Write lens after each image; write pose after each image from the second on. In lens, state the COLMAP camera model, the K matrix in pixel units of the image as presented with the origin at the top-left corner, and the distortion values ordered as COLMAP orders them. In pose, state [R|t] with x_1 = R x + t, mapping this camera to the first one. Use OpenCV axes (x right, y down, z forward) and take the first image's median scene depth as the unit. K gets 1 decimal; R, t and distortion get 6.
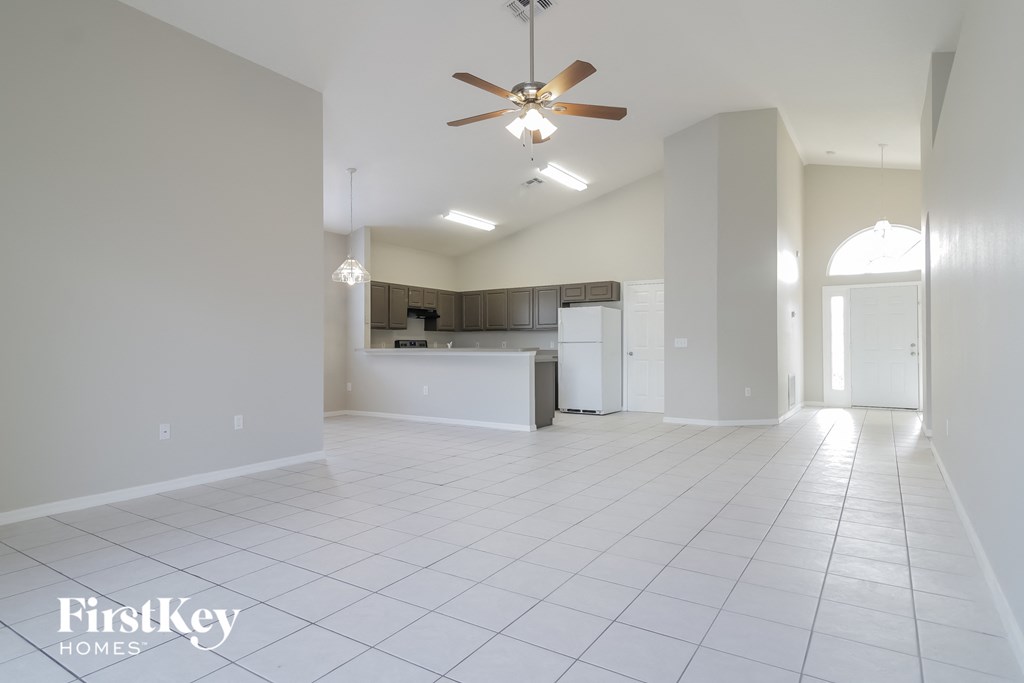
lens RADIAL K [[575.6, 0, 499.0], [0, 575.6, 343.2], [0, 0, 1]] dist [-0.000797, -0.000126]
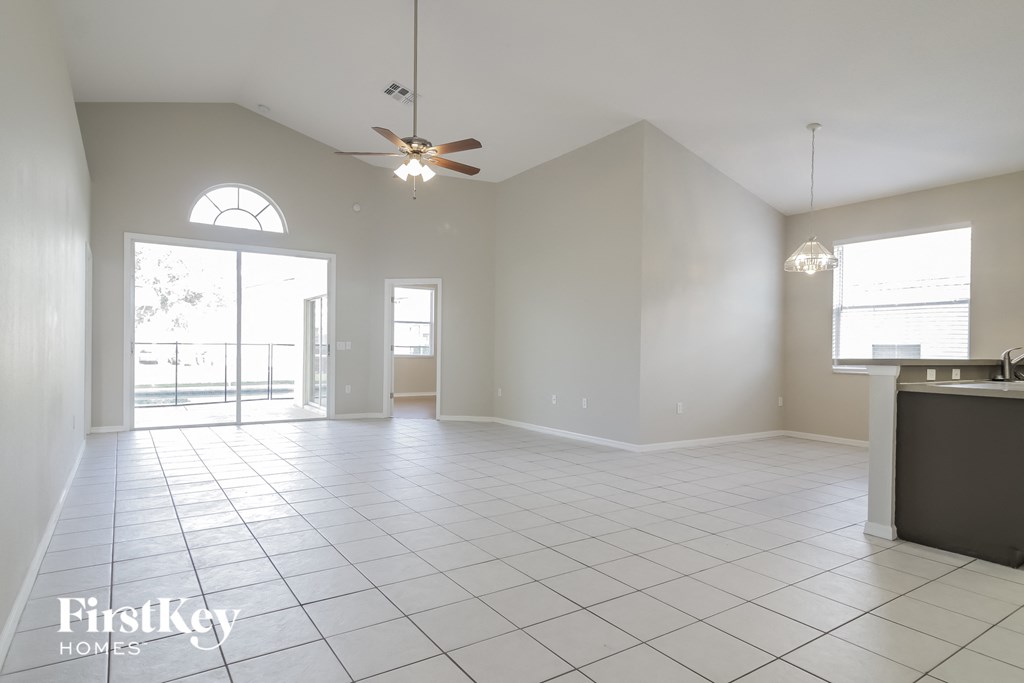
lens RADIAL K [[575.6, 0, 499.0], [0, 575.6, 343.2], [0, 0, 1]] dist [-0.000797, -0.000126]
pose [[-0.396883, -0.008615, -0.917829, 0.689840], [-0.008173, 0.999949, -0.005852, 0.000469], [0.917833, 0.005179, -0.396934, 1.017529]]
